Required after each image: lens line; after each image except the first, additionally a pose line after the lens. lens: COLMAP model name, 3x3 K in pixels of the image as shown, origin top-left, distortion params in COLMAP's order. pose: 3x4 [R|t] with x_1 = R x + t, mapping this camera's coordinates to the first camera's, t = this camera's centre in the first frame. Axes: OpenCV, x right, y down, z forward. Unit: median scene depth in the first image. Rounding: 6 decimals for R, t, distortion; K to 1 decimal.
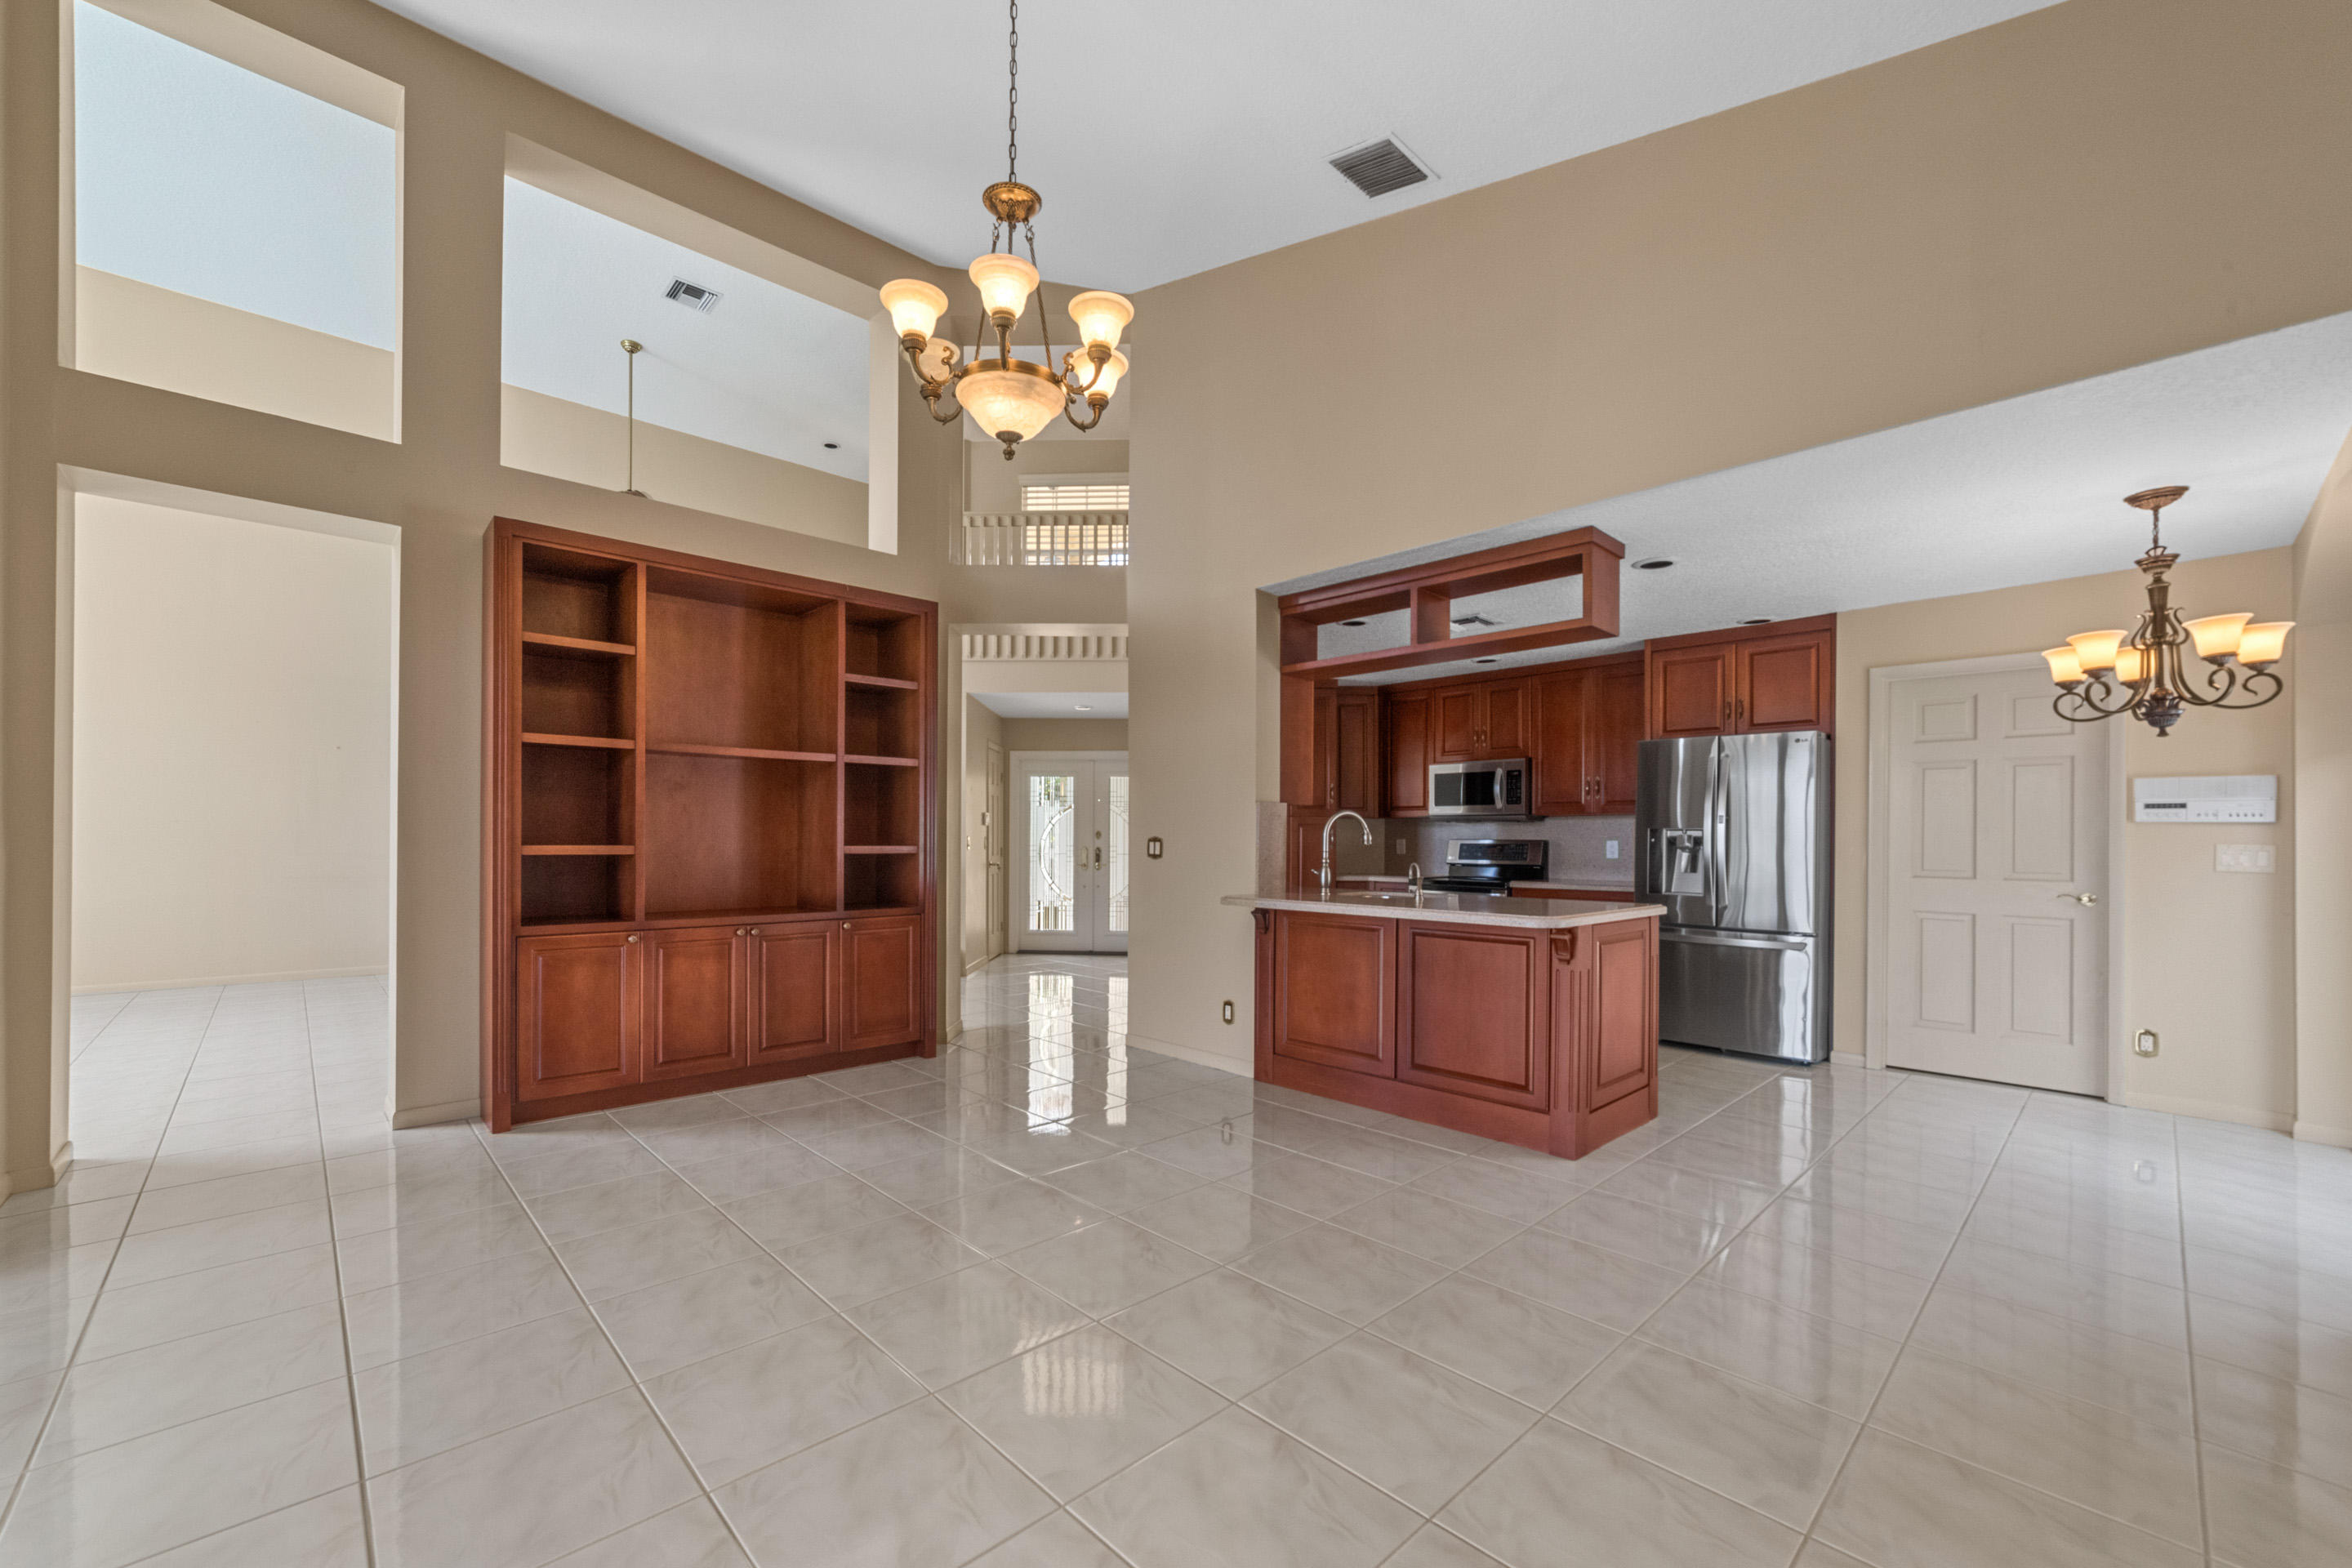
lens RADIAL K [[923.7, 0, 1138.9], [0, 923.7, 848.4], [0, 0, 1]] dist [-0.019830, 0.005824]
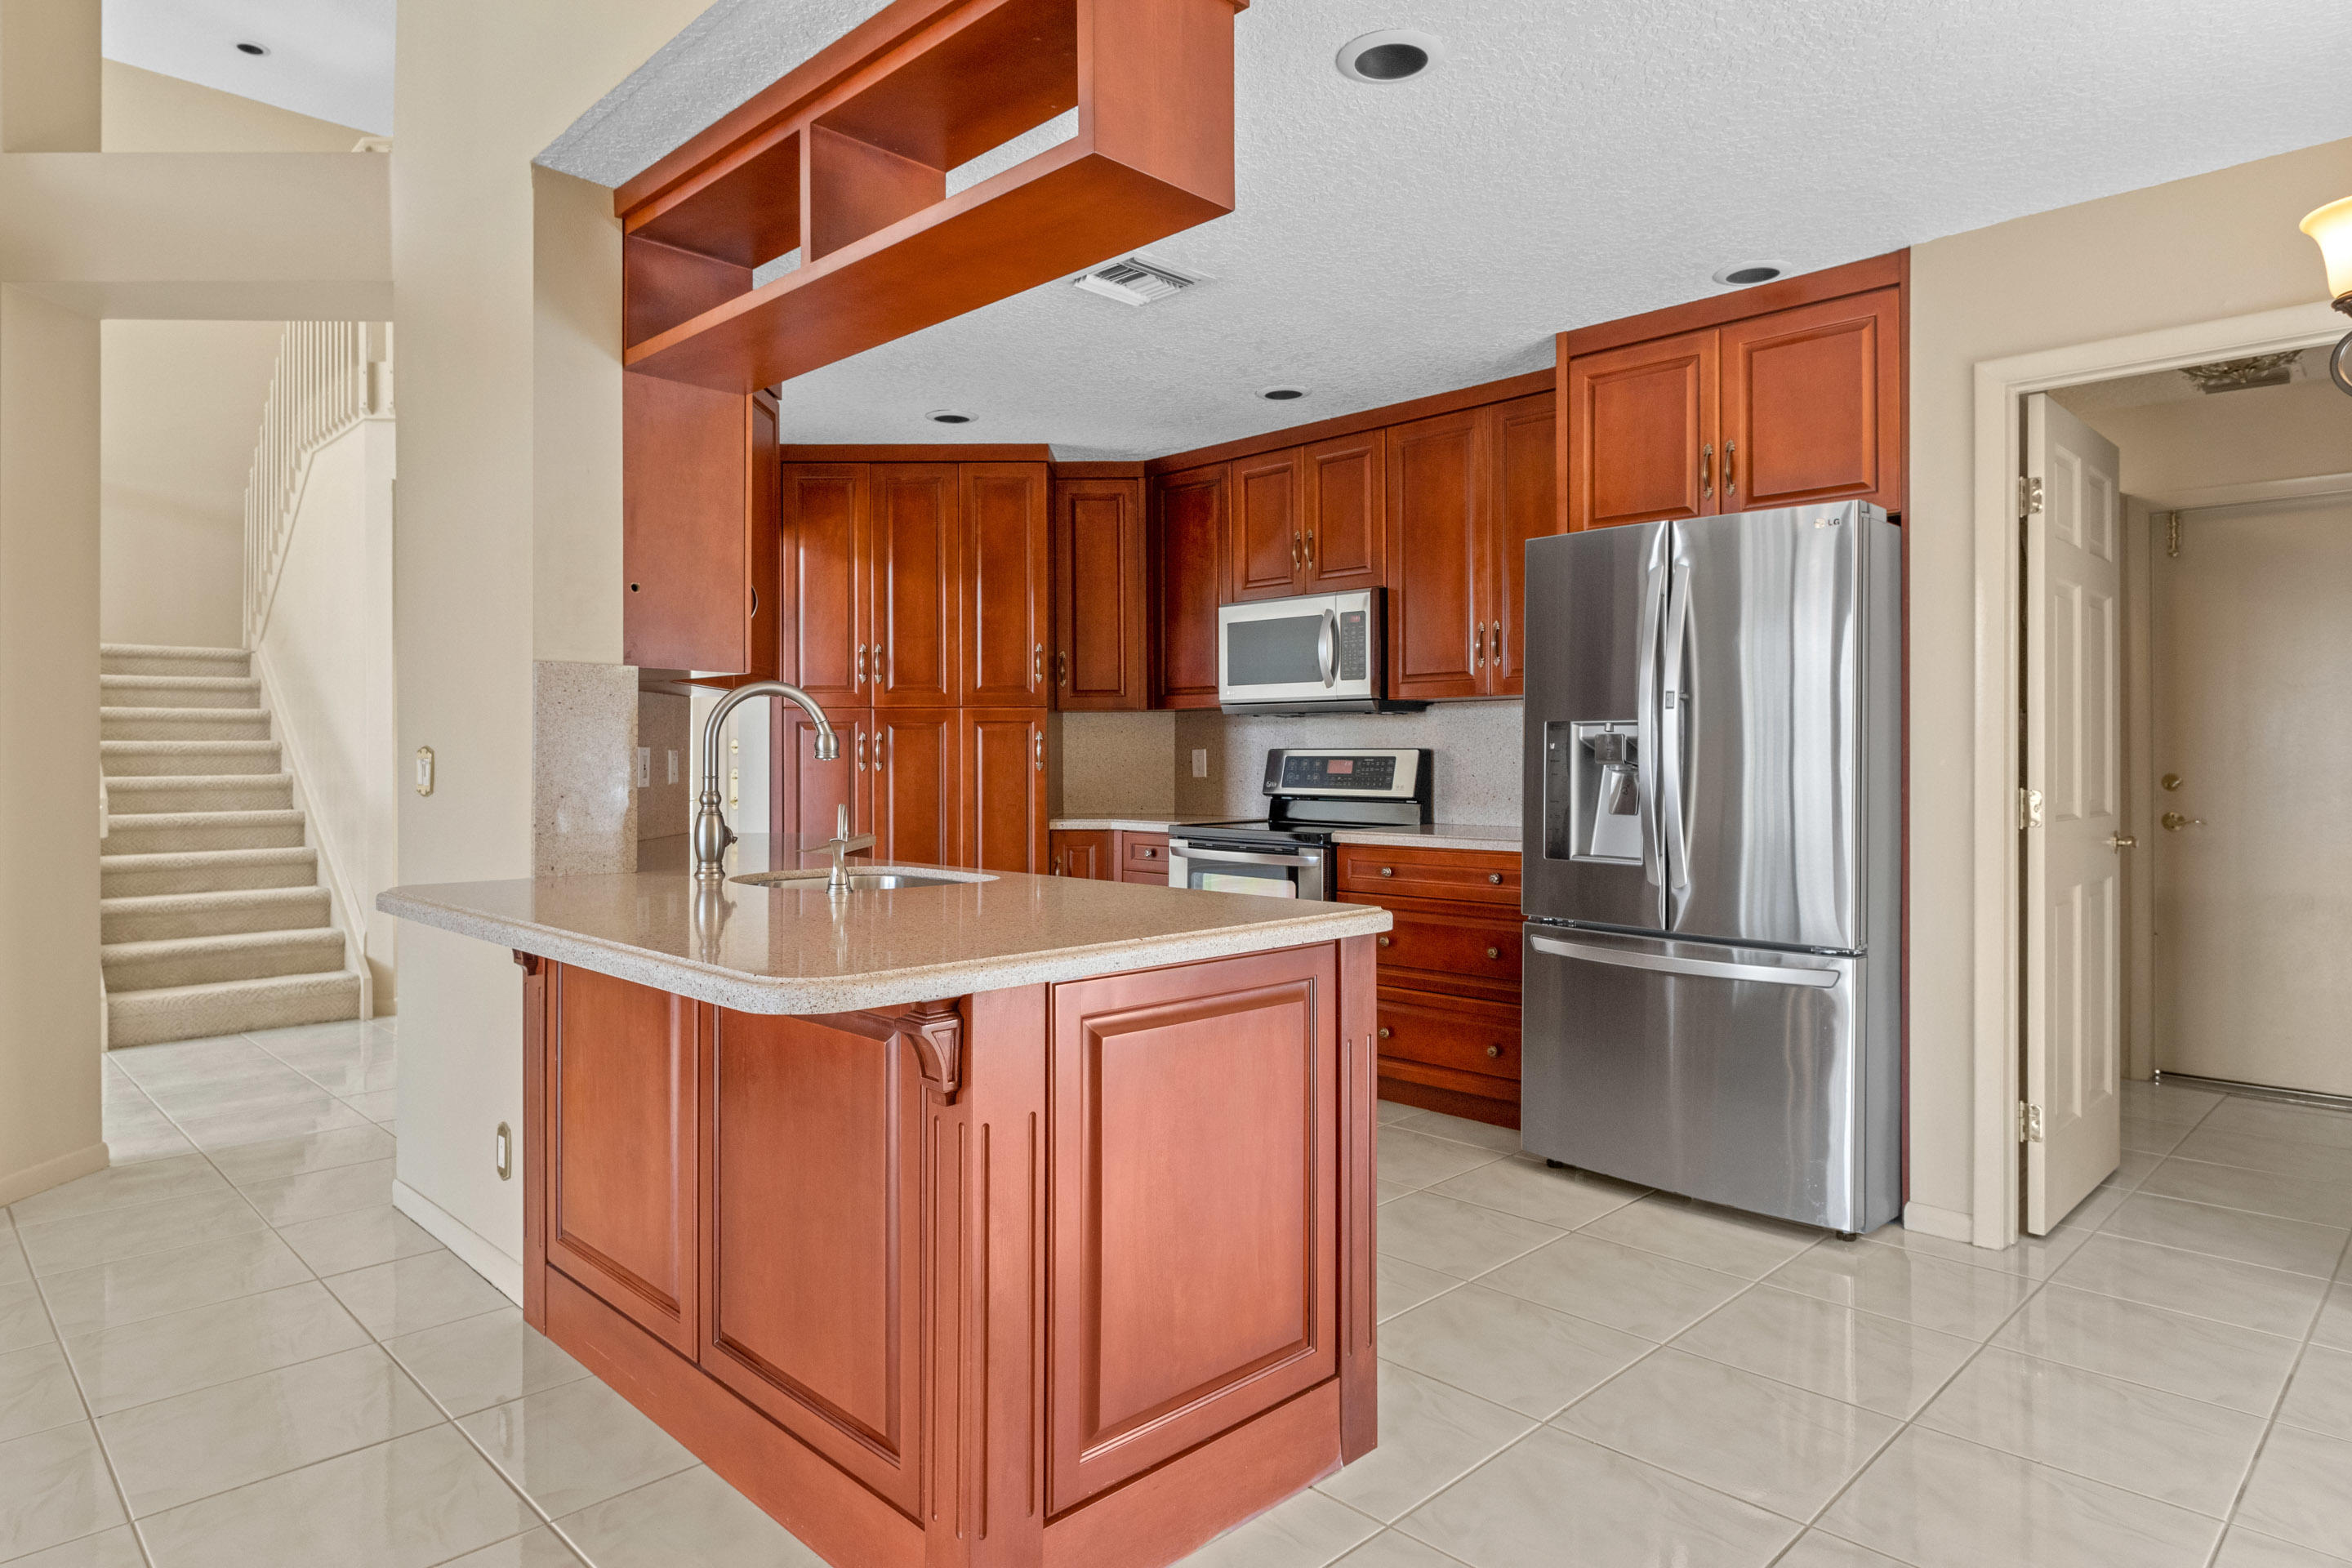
lens RADIAL K [[1355.9, 0, 1155.5], [0, 1355.9, 771.9], [0, 0, 1]] dist [-0.013363, -0.005709]
pose [[0.999310, -0.005679, 0.036718, 0.285926], [0.005580, 0.999981, 0.002802, 0.000683], [-0.036734, -0.002595, 0.999322, 0.269913]]
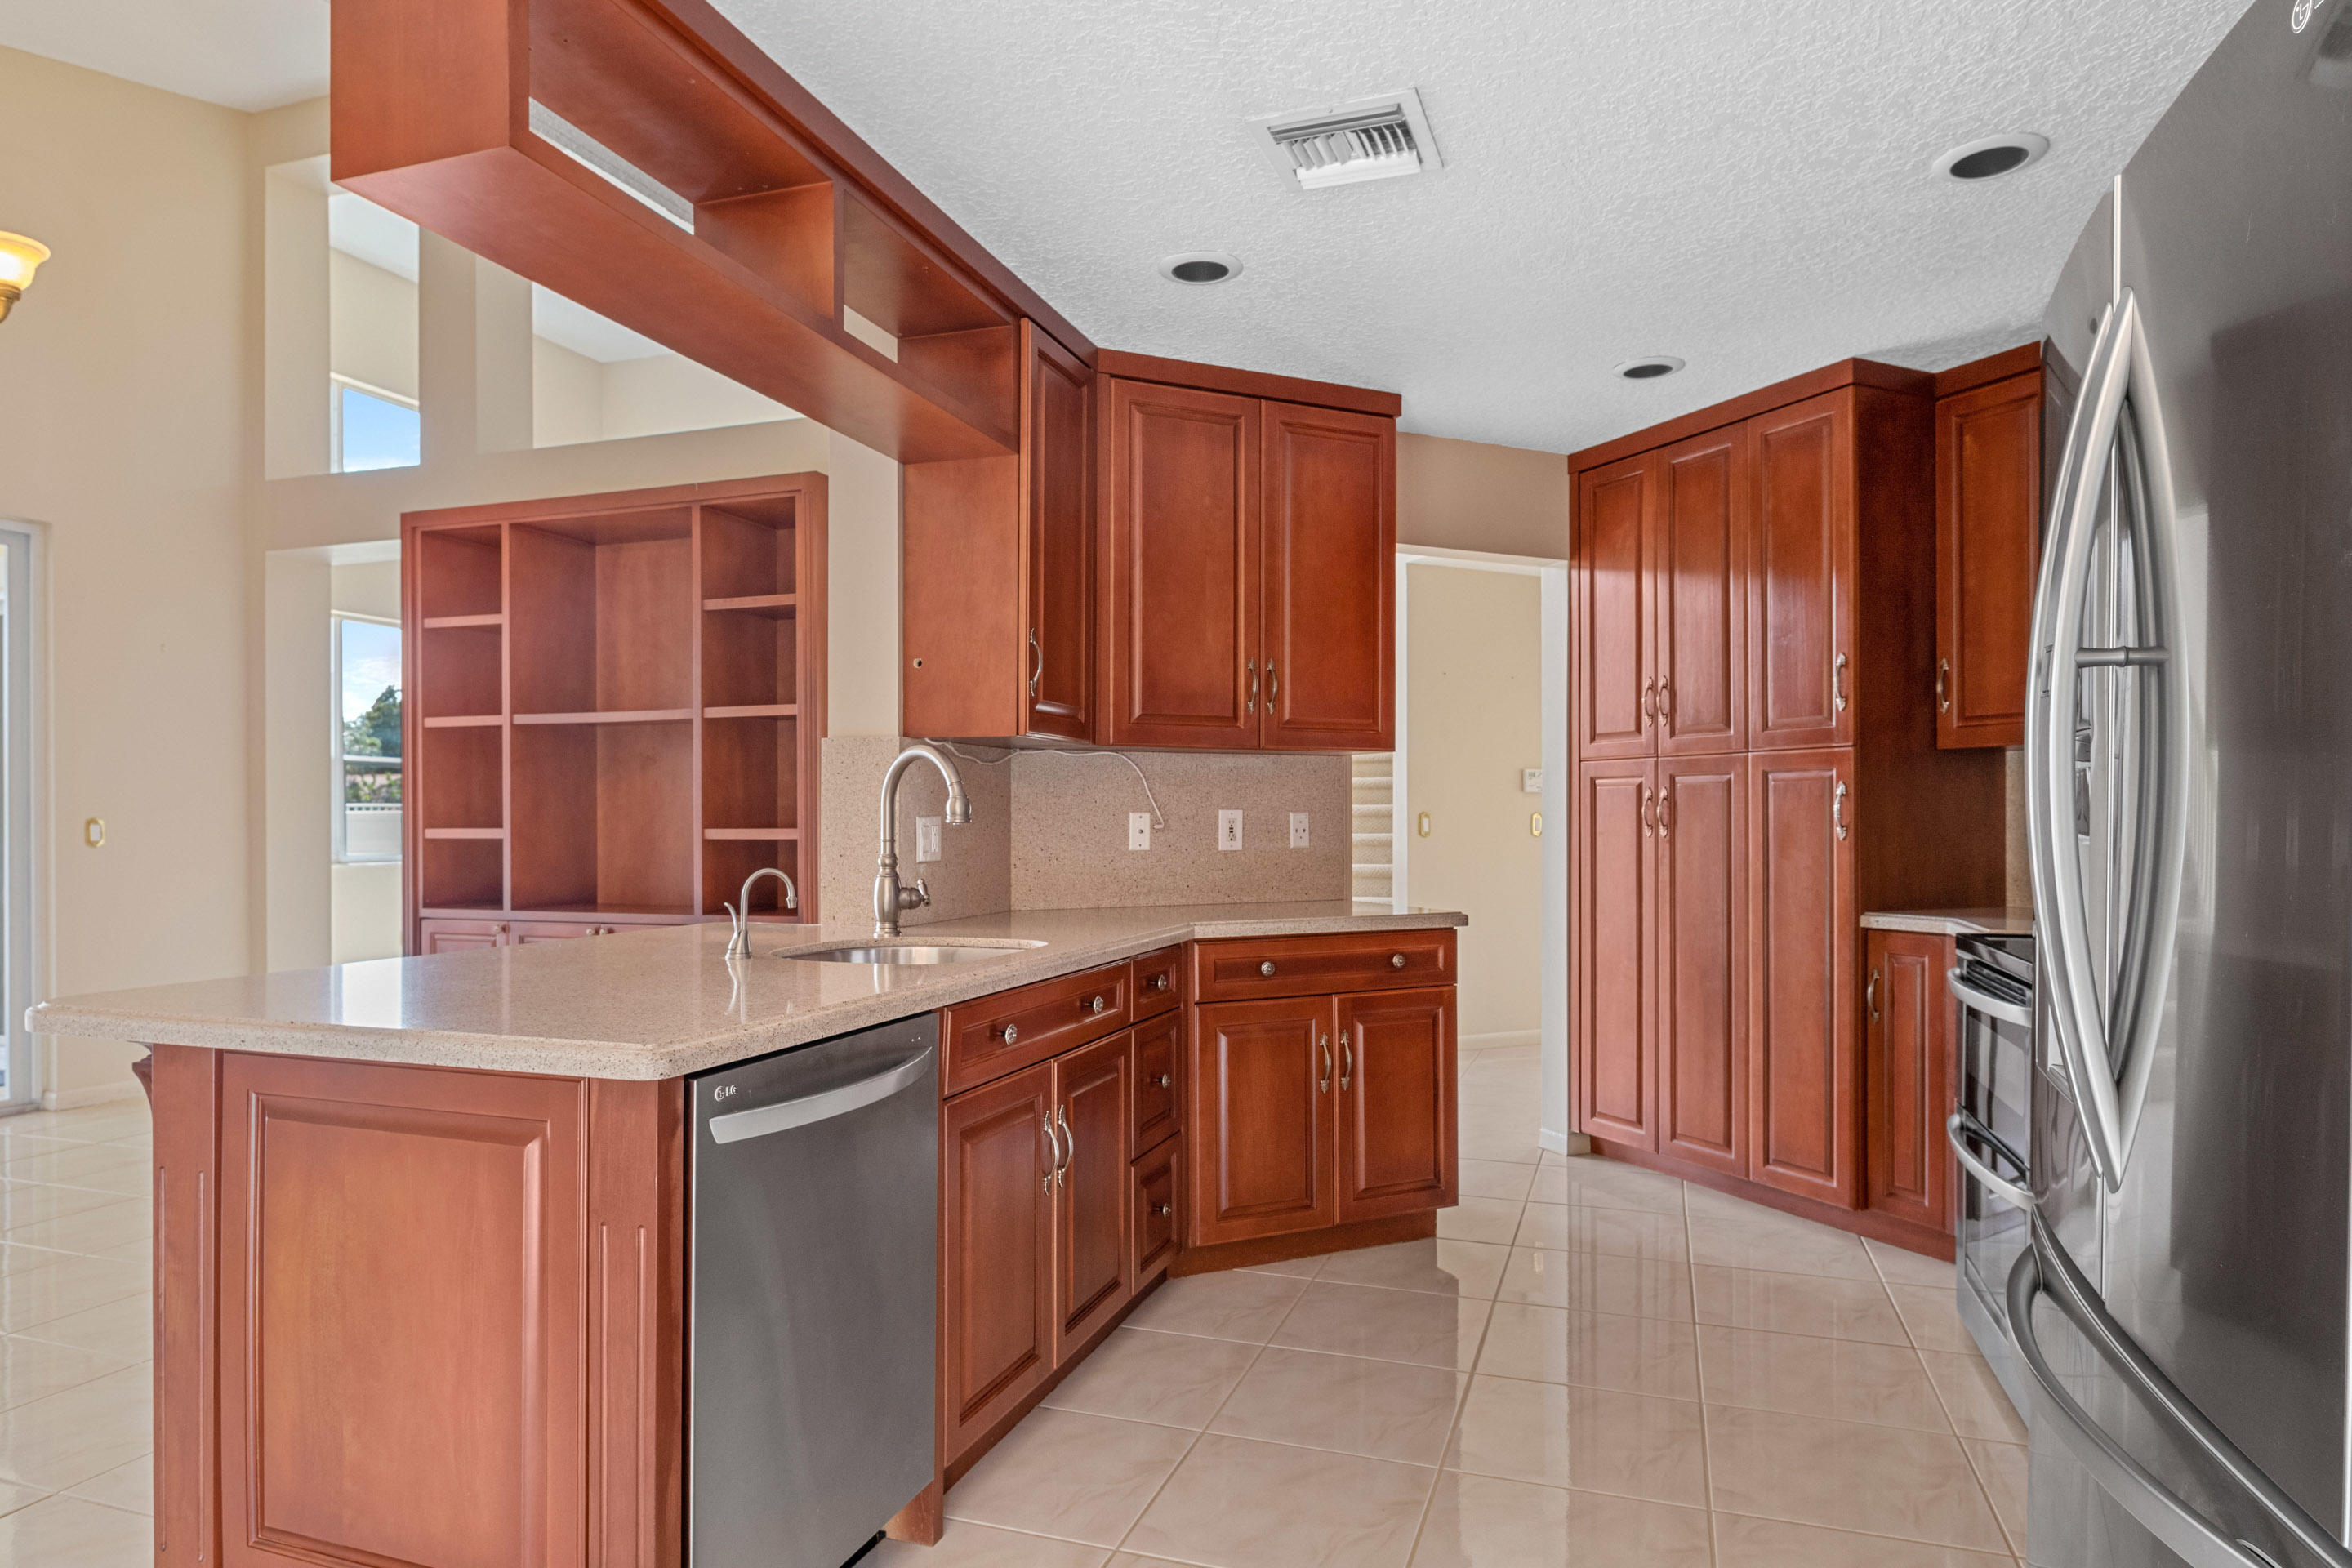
lens RADIAL K [[1355.9, 0, 1165.1], [0, 1355.9, 821.7], [0, 0, 1]] dist [-0.013363, -0.005709]
pose [[0.471413, -0.003954, -0.881904, 1.817190], [-0.003527, 0.999974, -0.006369, -0.006766], [0.881906, 0.006112, 0.471386, 1.768797]]
